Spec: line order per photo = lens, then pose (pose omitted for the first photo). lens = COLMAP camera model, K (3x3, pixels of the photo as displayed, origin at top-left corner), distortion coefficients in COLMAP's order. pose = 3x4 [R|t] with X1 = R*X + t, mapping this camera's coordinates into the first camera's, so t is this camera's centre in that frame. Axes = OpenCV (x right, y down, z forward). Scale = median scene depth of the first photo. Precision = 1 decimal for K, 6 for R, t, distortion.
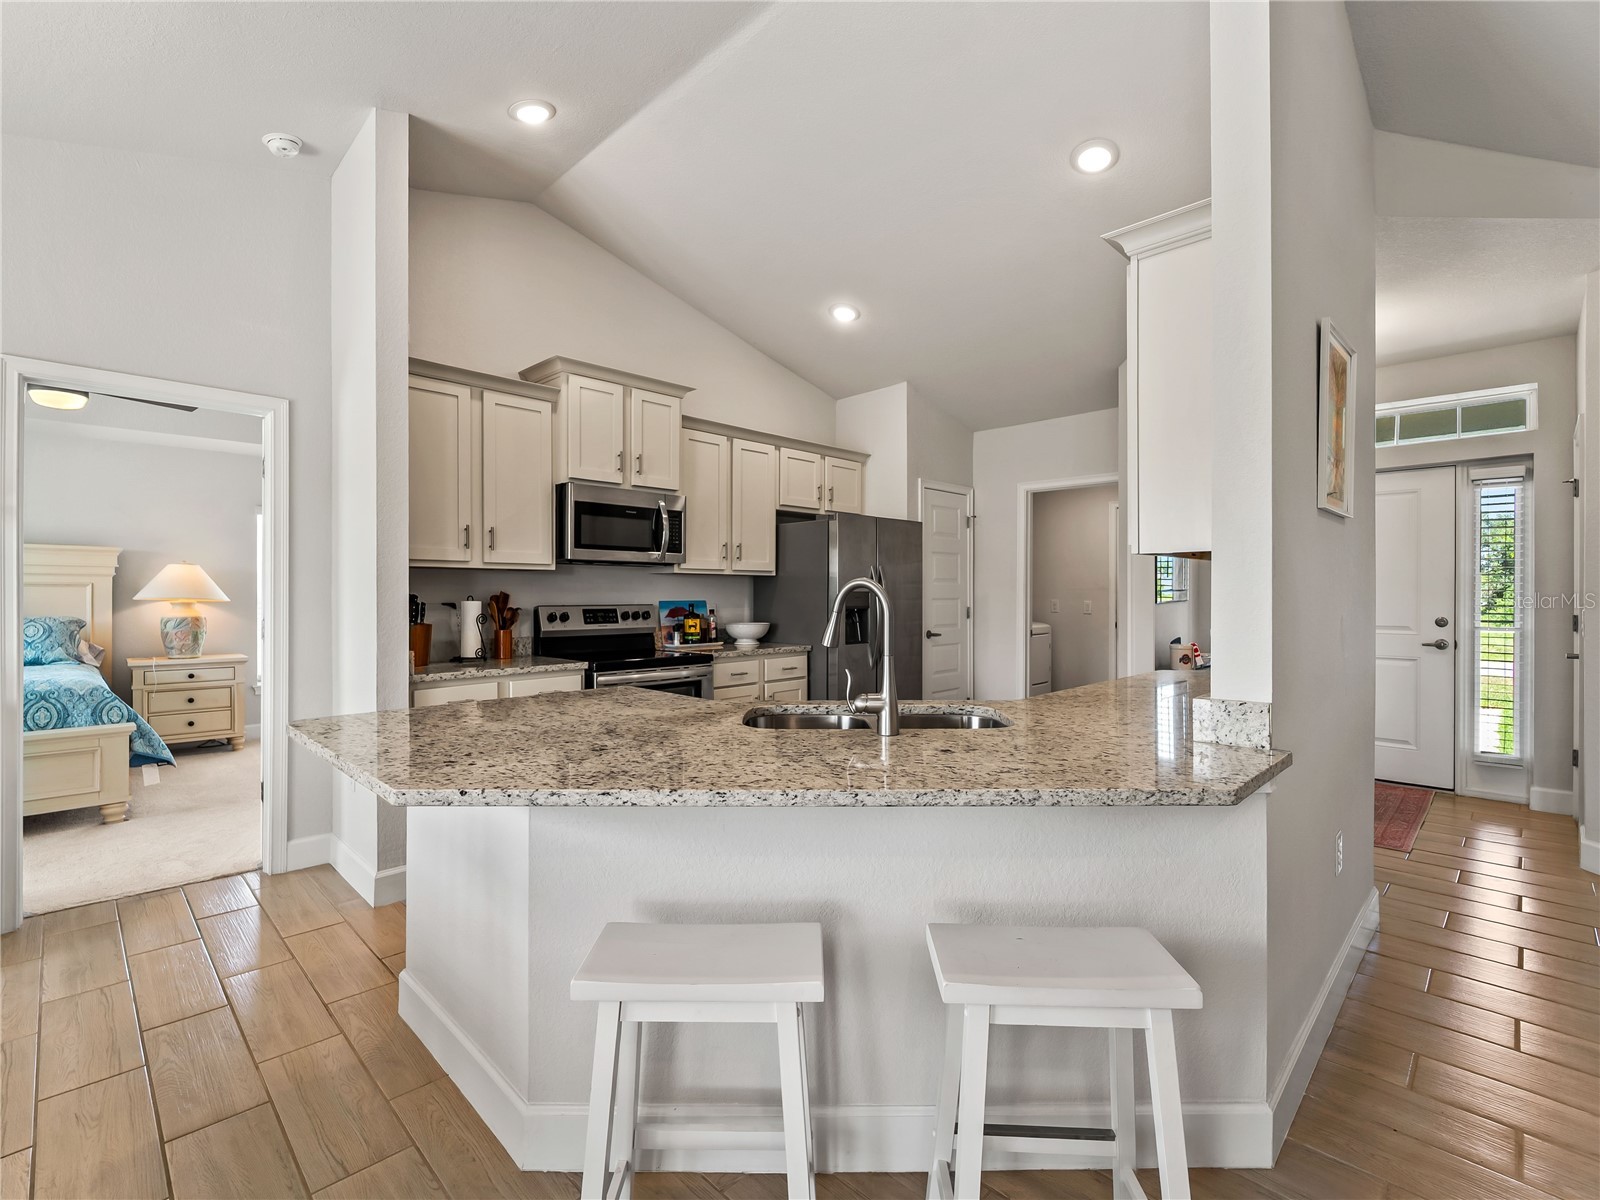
lens RADIAL K [[733.6, 0, 802.0], [0, 733.6, 596.7], [0, 0, 1]] dist [-0.001005, -0.000480]
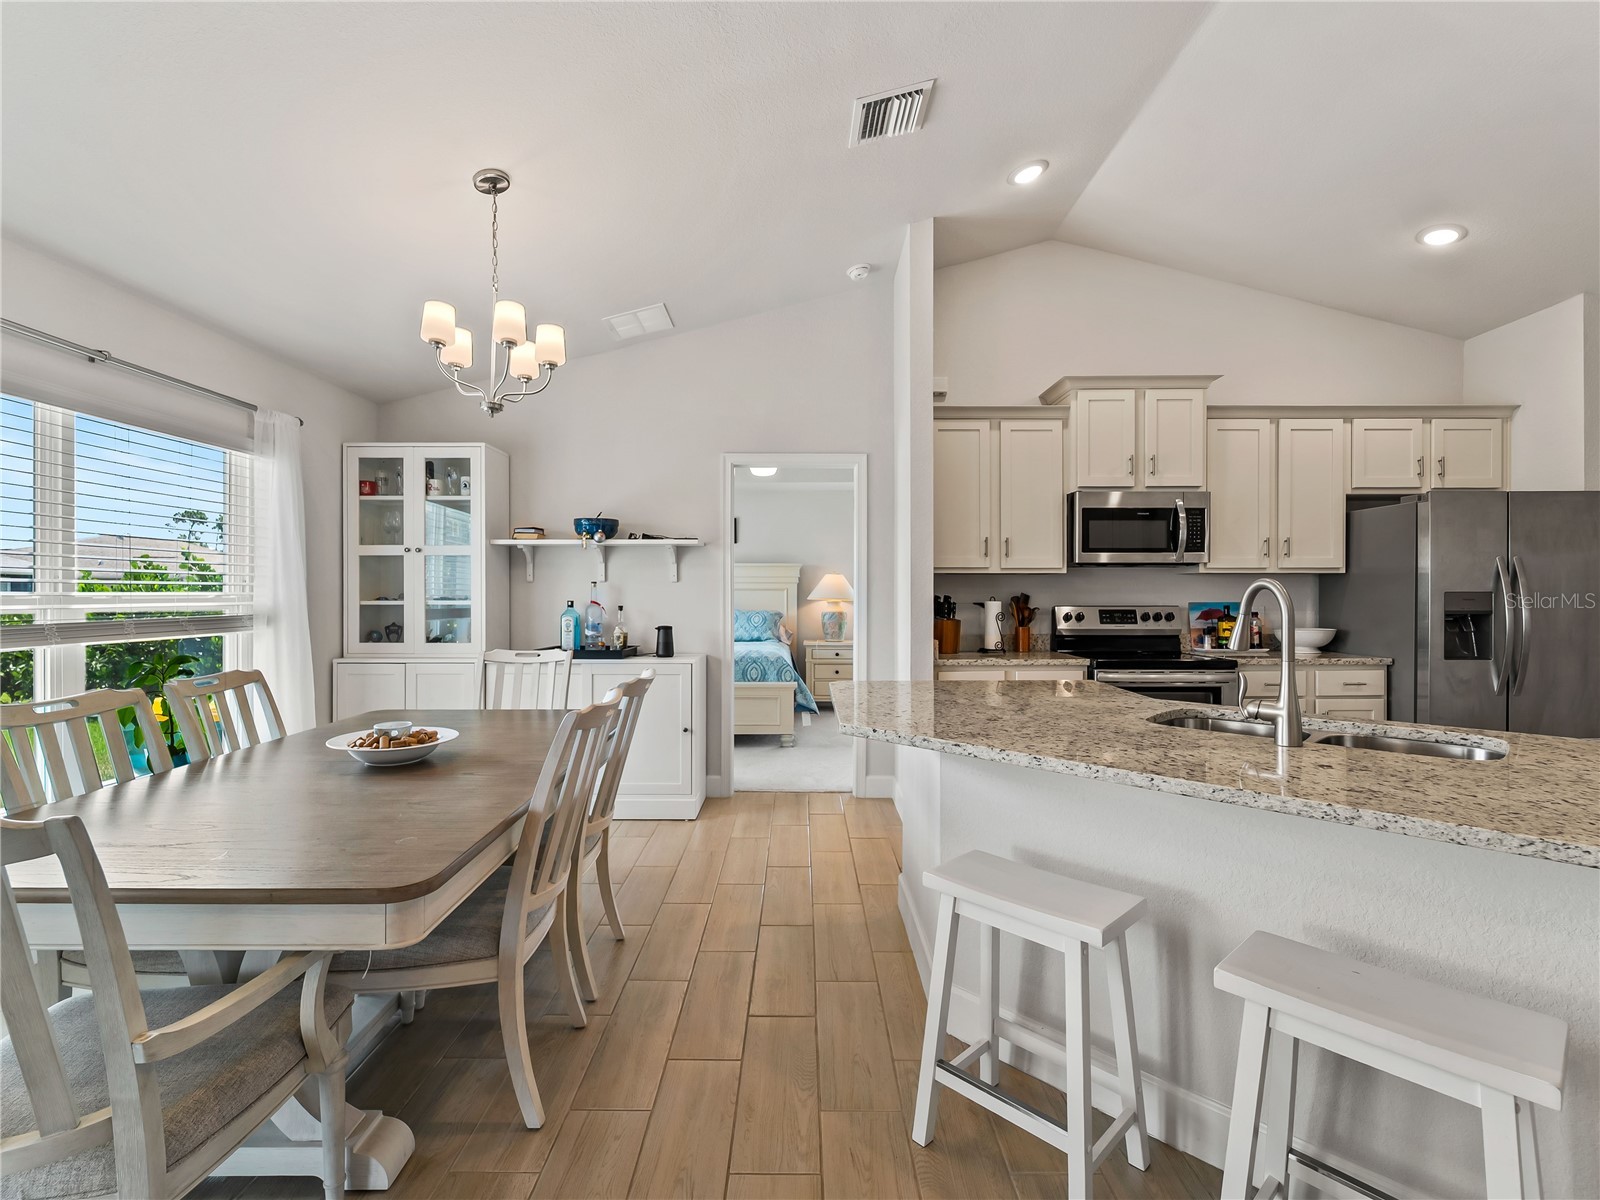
lens RADIAL K [[741.4, 0, 800.0], [0, 741.4, 600.0], [0, 0, 1]] dist [-0.001664, -0.000411]
pose [[0.701669, 0.003762, -0.712493, 0.144398], [-0.001516, 0.999992, 0.003787, -0.000206], [0.712502, -0.001577, 0.701669, -0.043764]]
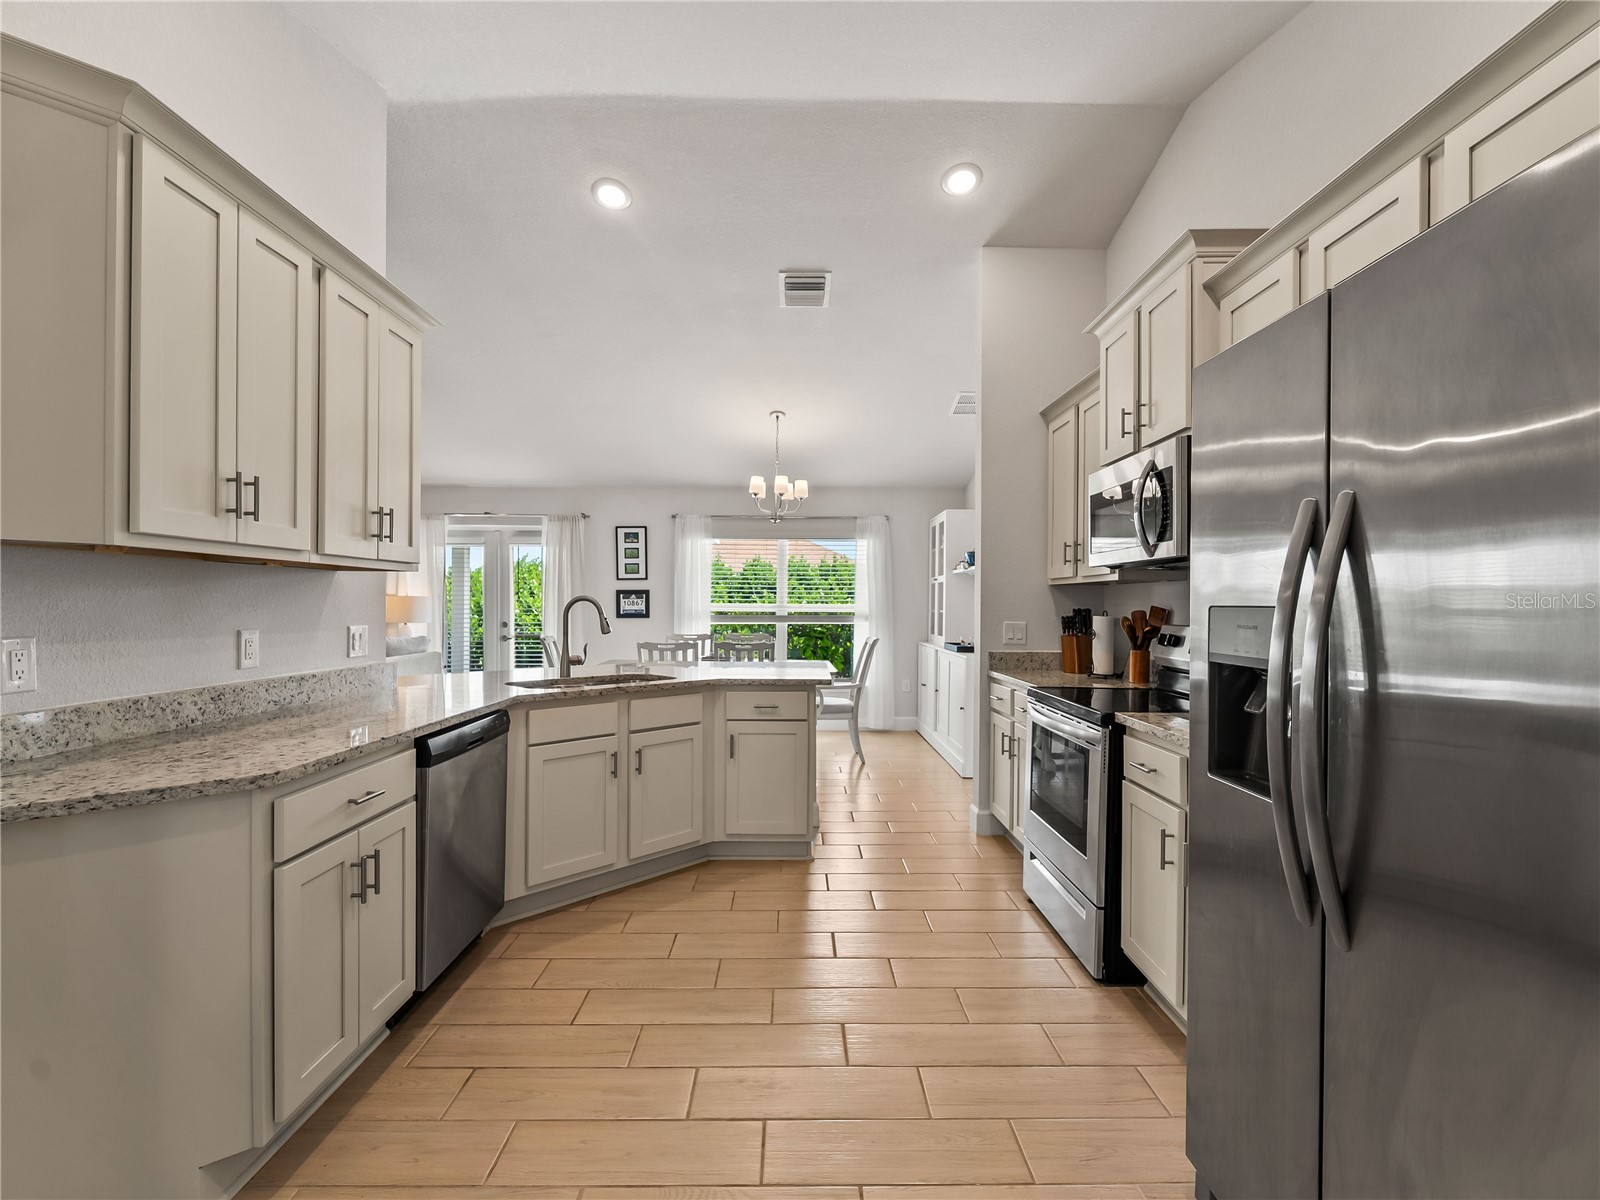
lens RADIAL K [[723.7, 0, 804.3], [0, 723.7, 600.2], [0, 0, 1]] dist [-0.003219, 0.000725]
pose [[-0.702458, -0.008650, -0.711673, 0.416858], [-0.008583, 0.999956, -0.003683, -0.006430], [0.711674, 0.003521, -0.702501, 1.135056]]
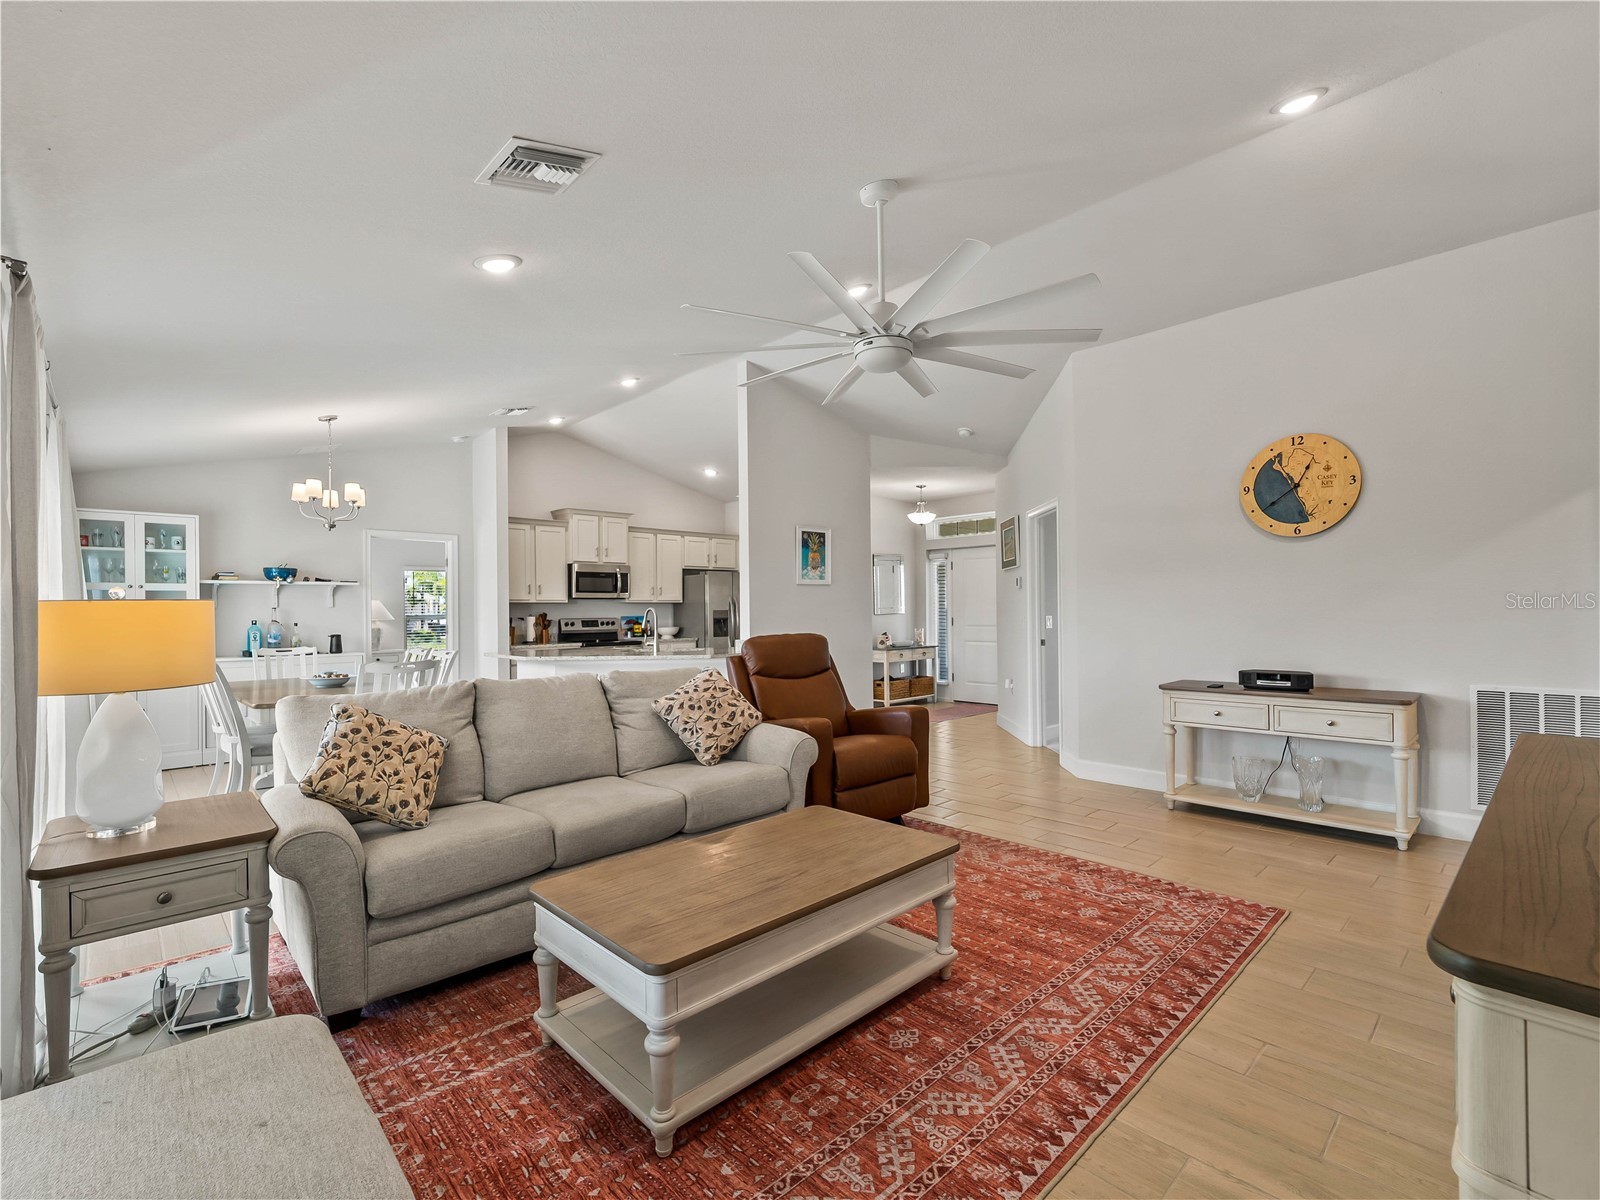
lens RADIAL K [[725.7, 0, 806.7], [0, 725.7, 603.2], [0, 0, 1]] dist [-0.000760, -0.000813]
pose [[0.999645, -0.011244, -0.024160, 0.374503], [0.010957, 0.999868, -0.012006, -0.000005], [0.024292, 0.011737, 0.999636, -1.003574]]
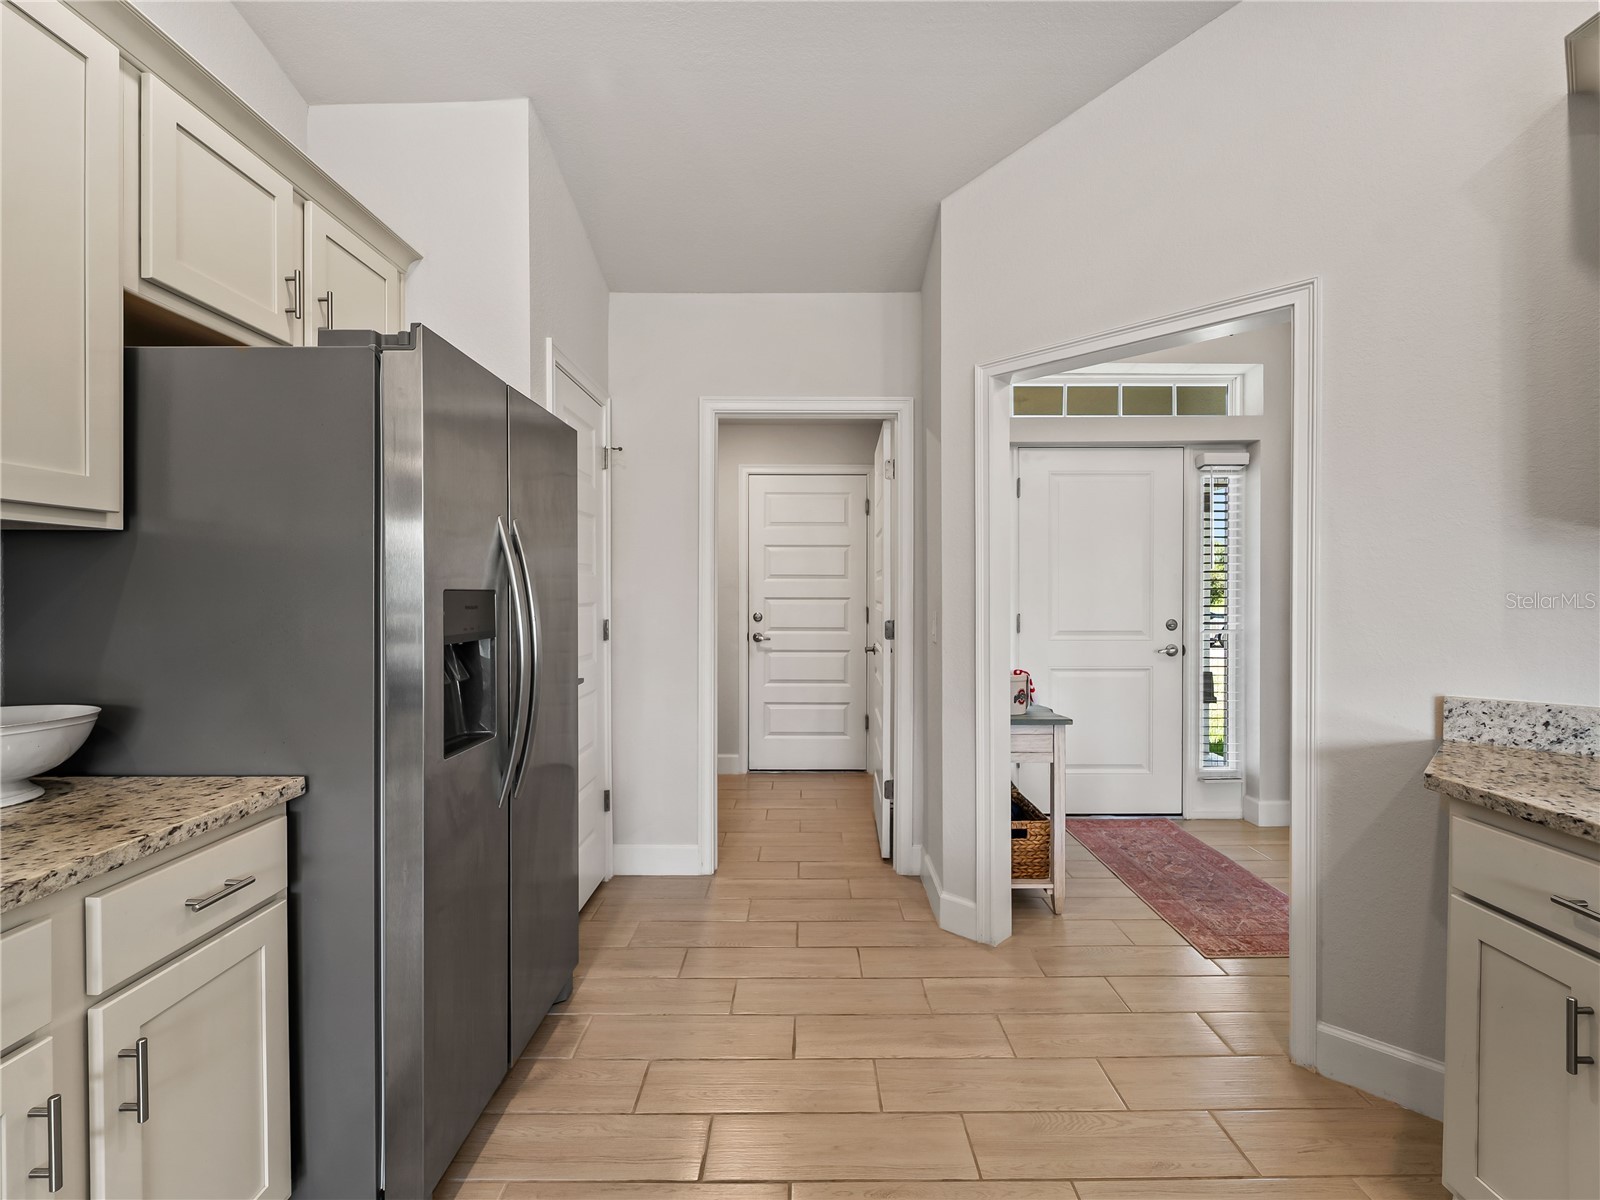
lens RADIAL K [[723.7, 0, 804.3], [0, 723.7, 600.2], [0, 0, 1]] dist [-0.003219, 0.000725]
pose [[0.712971, -0.009654, 0.701127, -0.048887], [0.005446, 0.999951, 0.008230, -0.004051], [-0.701173, -0.002049, 0.712989, 0.698152]]
